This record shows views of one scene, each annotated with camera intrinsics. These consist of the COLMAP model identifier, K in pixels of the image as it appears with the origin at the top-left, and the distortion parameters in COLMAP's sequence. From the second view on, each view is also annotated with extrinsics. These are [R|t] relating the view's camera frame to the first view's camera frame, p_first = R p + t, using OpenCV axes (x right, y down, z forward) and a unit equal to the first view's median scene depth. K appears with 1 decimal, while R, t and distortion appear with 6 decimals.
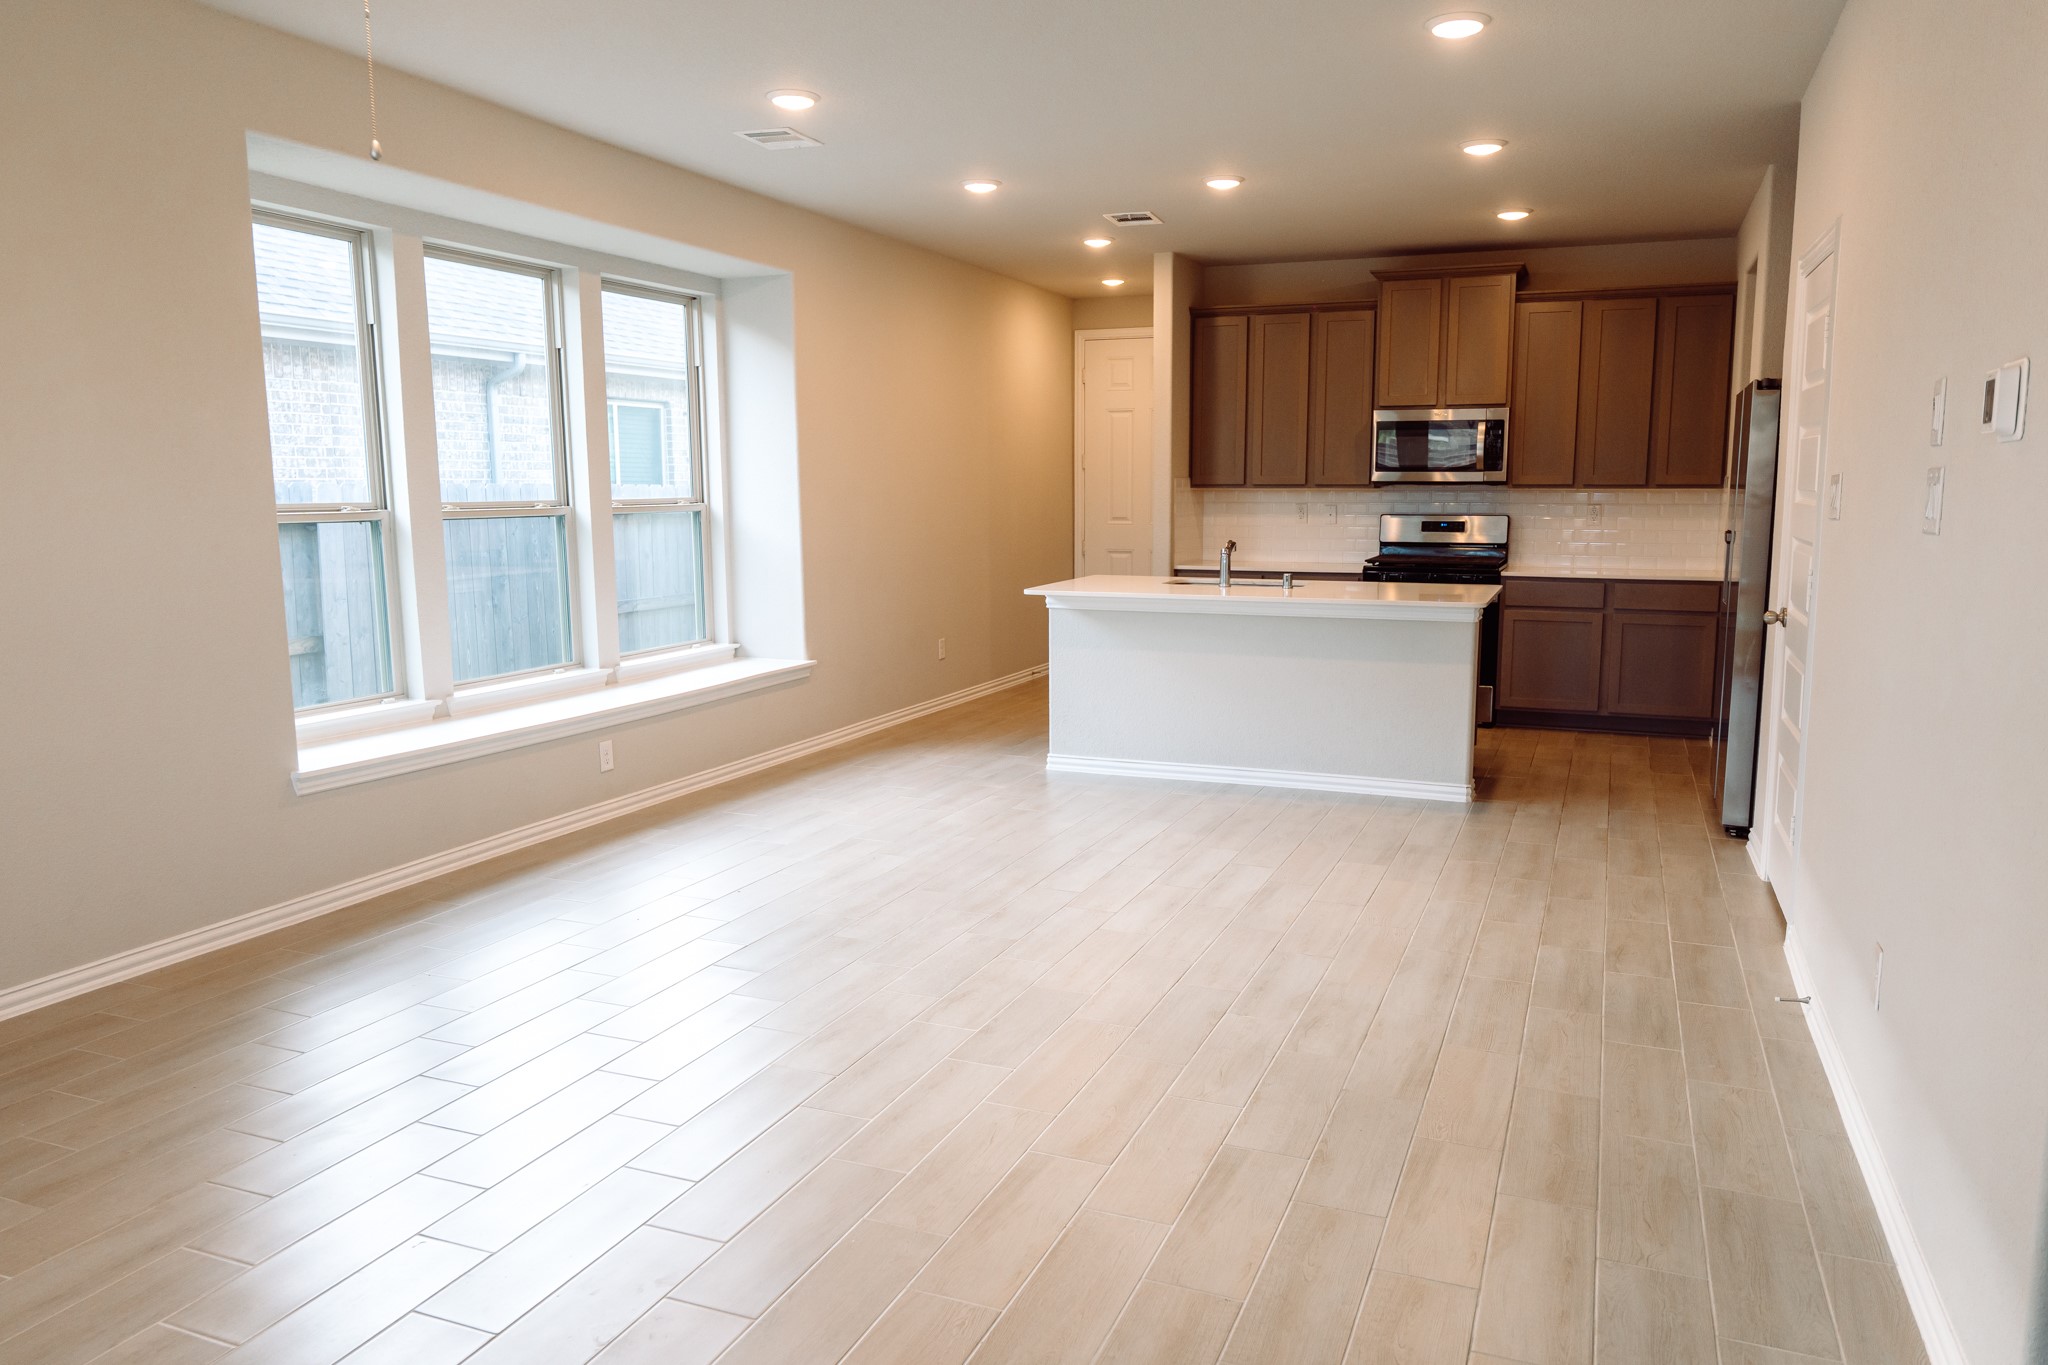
lens RADIAL K [[1446.0, 0, 1067.2], [0, 1446.0, 671.6], [0, 0, 1]] dist [0.001651, -0.003143]
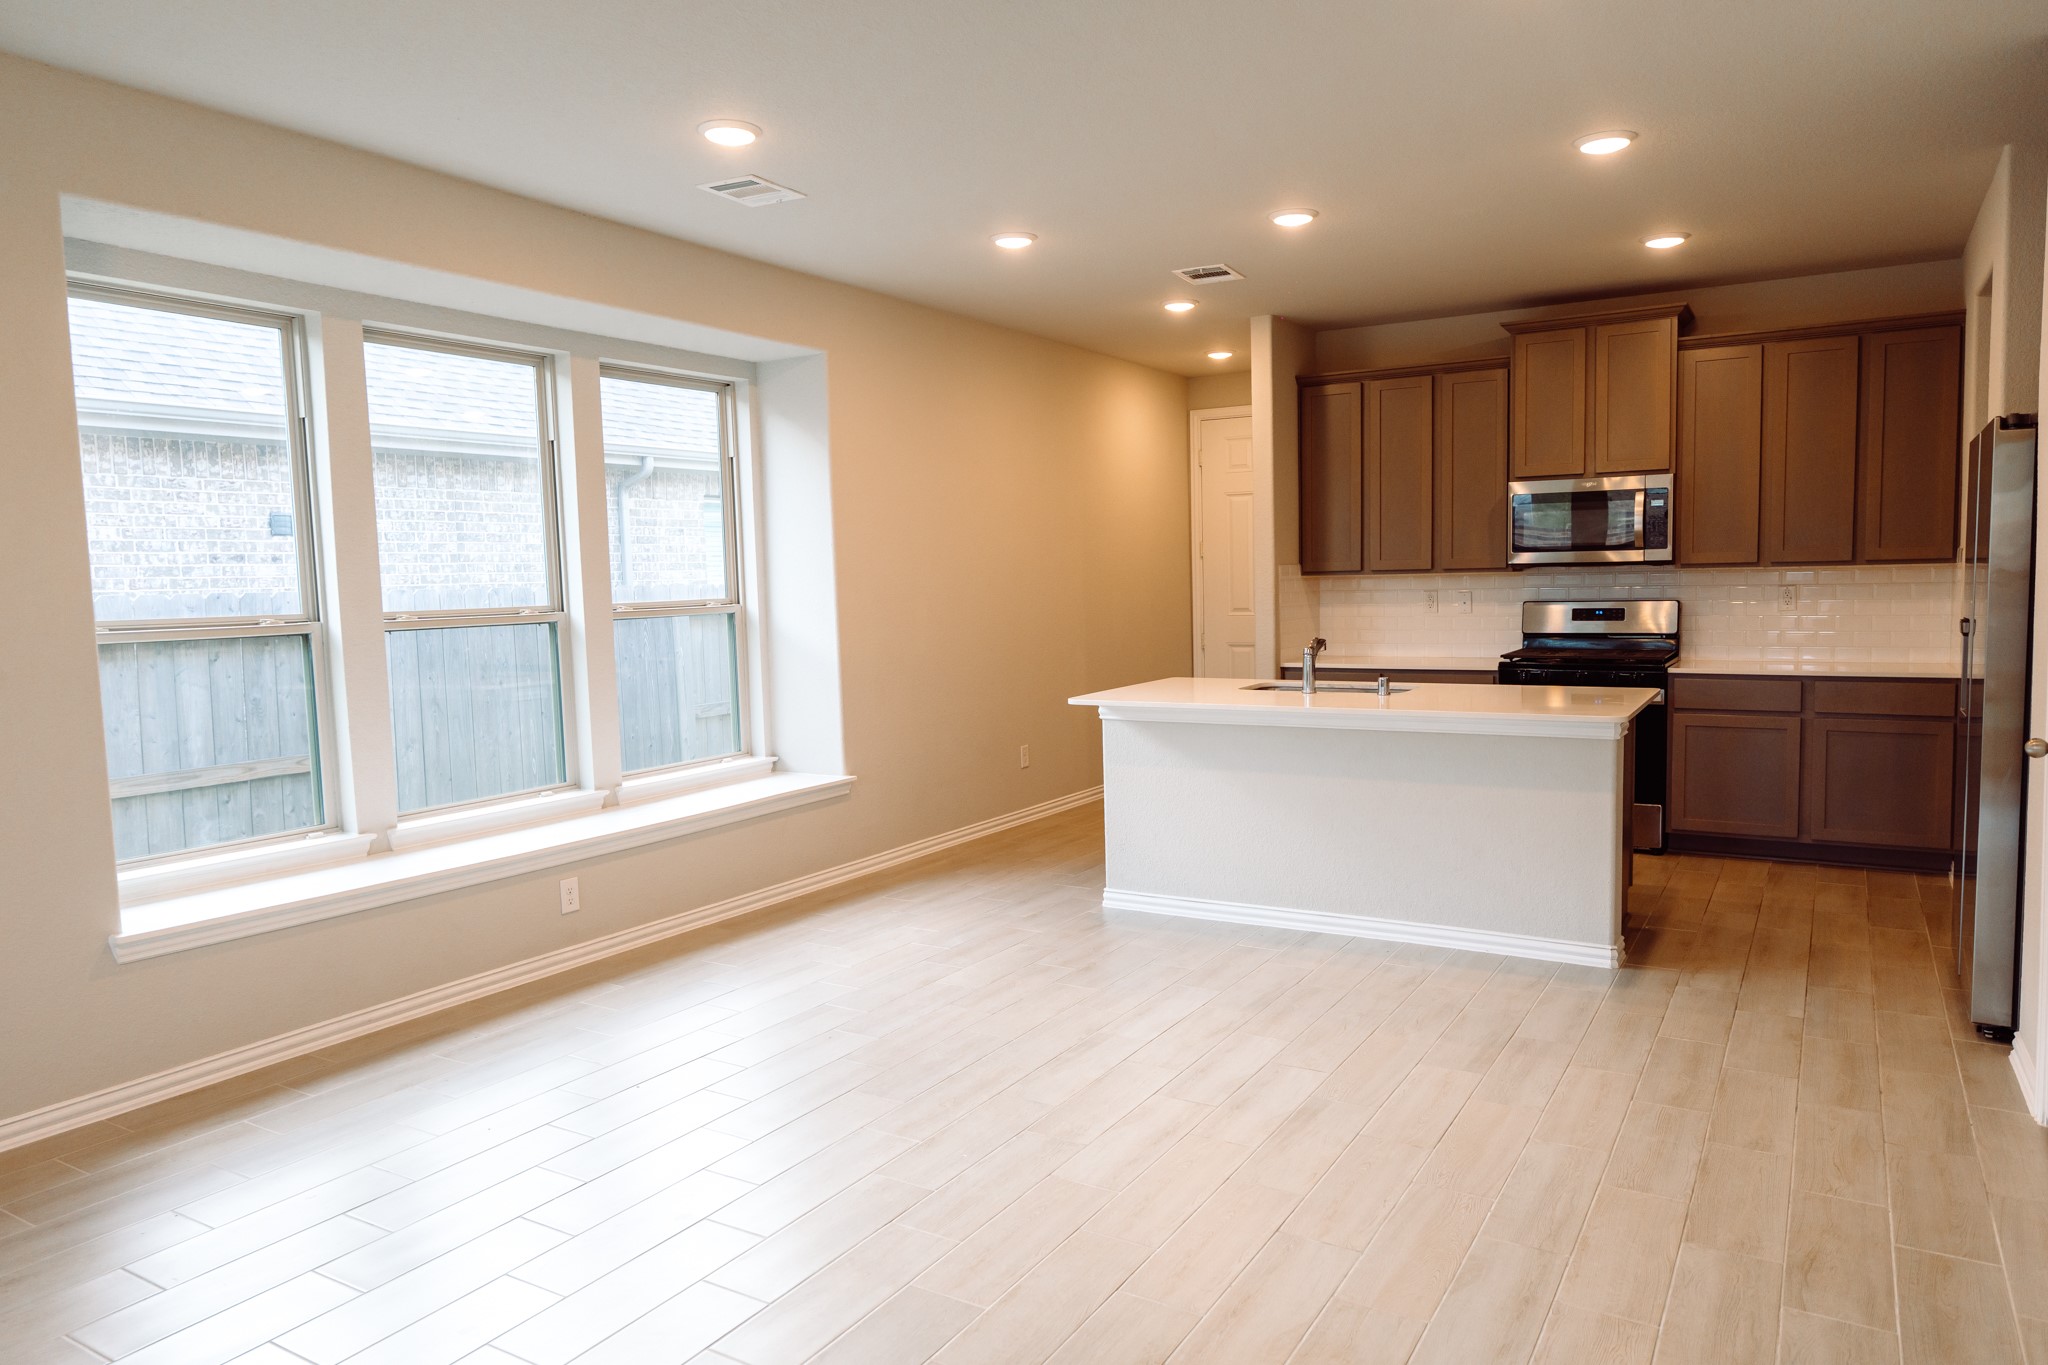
lens RADIAL K [[1357.4, 0, 1044.7], [0, 1357.4, 668.1], [0, 0, 1]] dist [-0.000953, 0.002465]
pose [[0.985621, -0.009686, -0.168692, 0.079973], [-0.000359, 0.998233, -0.059417, -0.023063], [0.168969, 0.058624, 0.983876, 0.173298]]
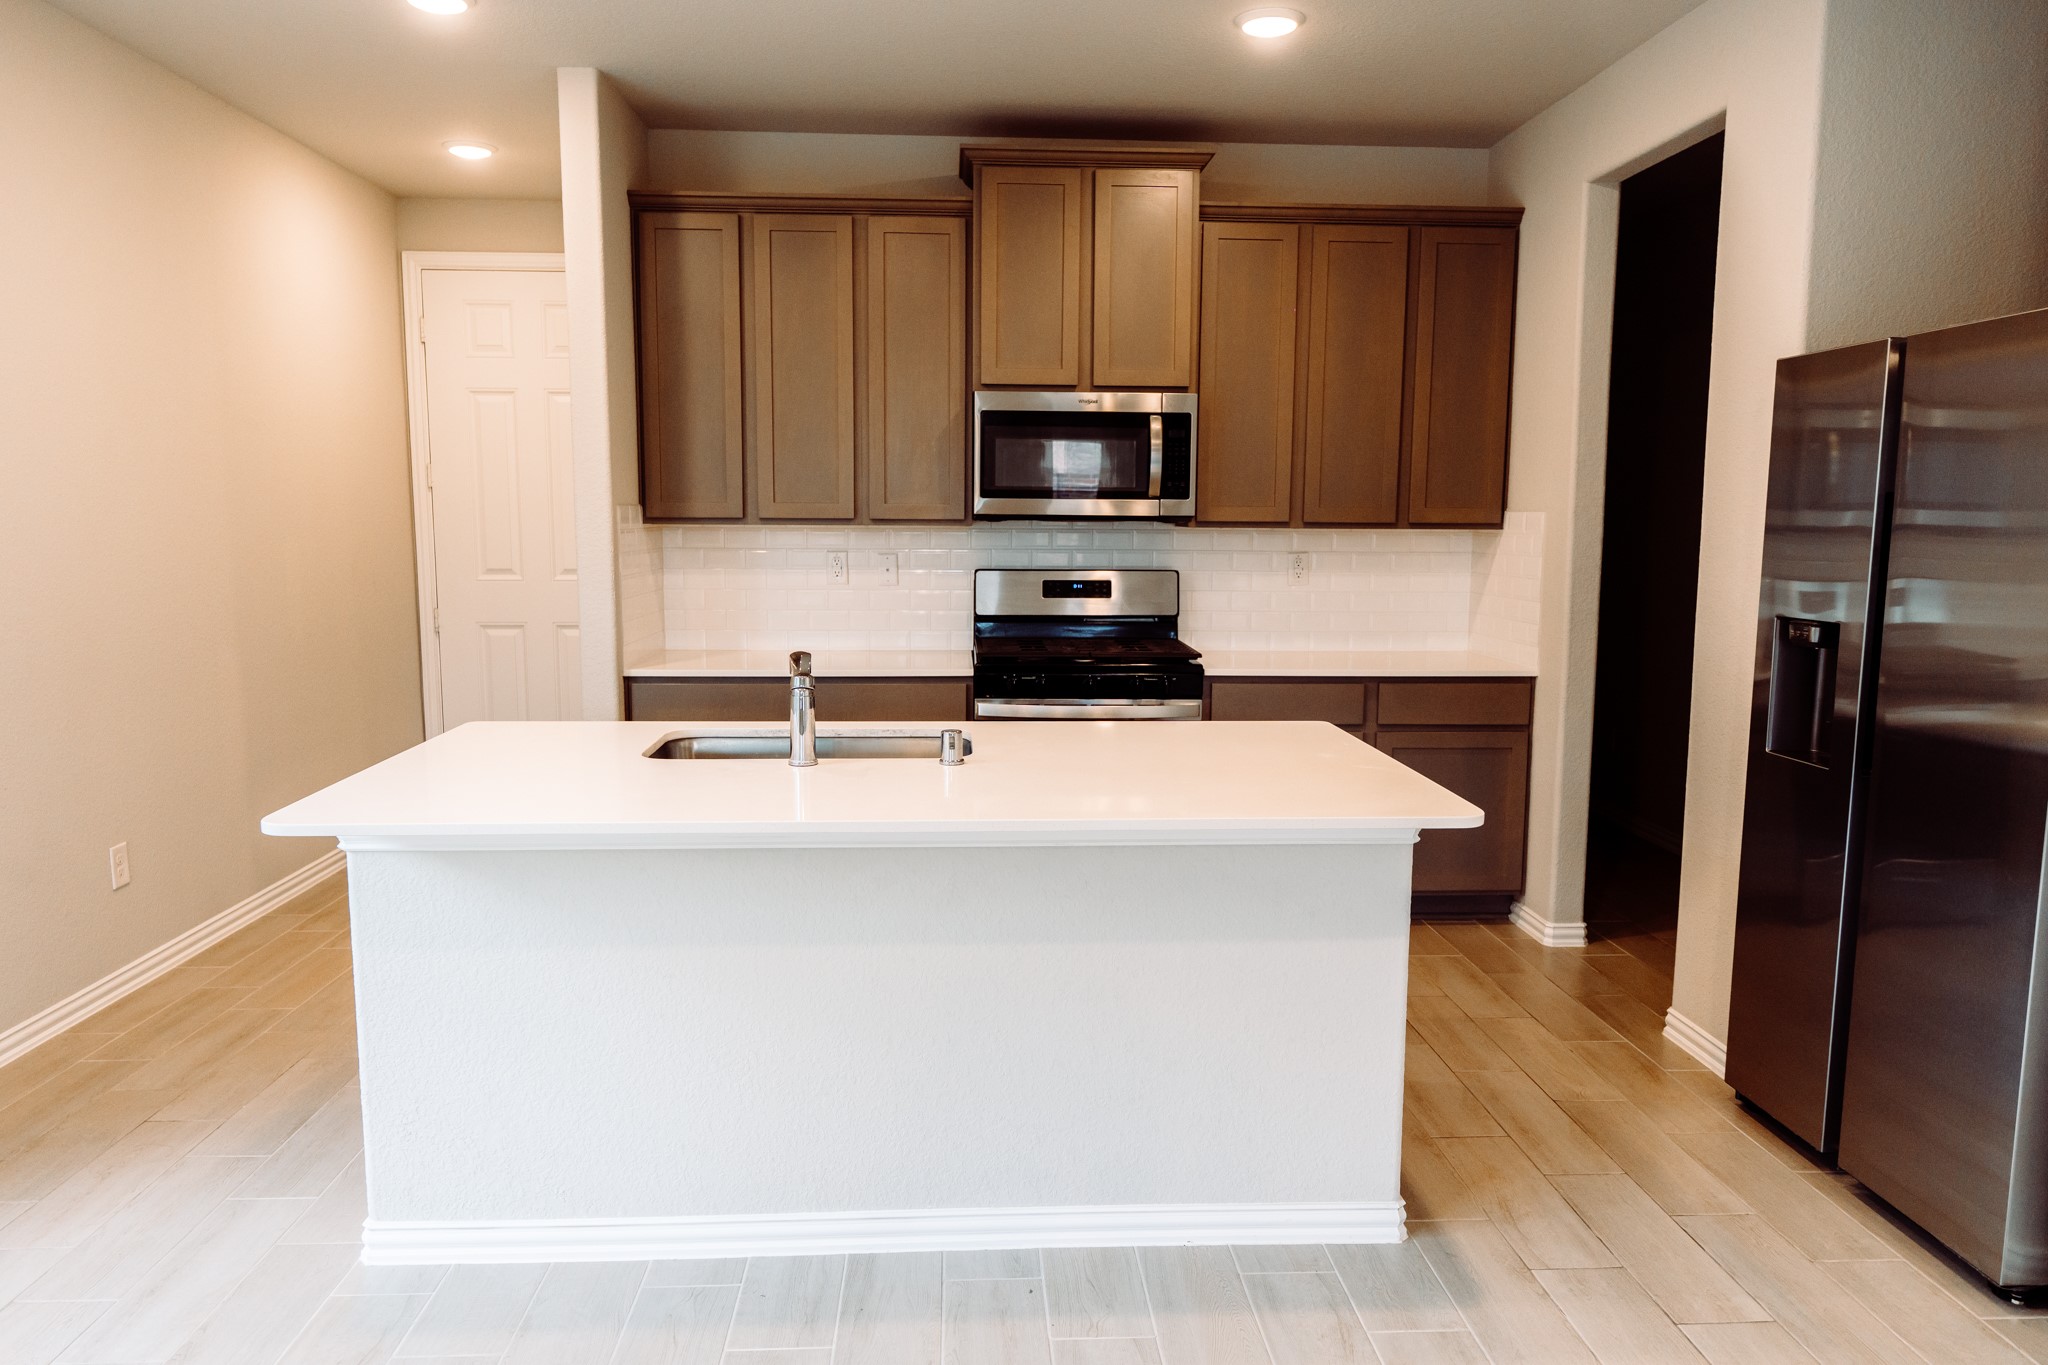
lens RADIAL K [[1357.4, 0, 1027.6], [0, 1357.4, 681.7], [0, 0, 1]] dist [-0.000953, 0.002465]
pose [[0.912614, -0.044370, 0.406408, 0.006988], [0.045026, 0.998954, 0.007954, -0.073512], [-0.406336, 0.011040, 0.913657, 0.535067]]
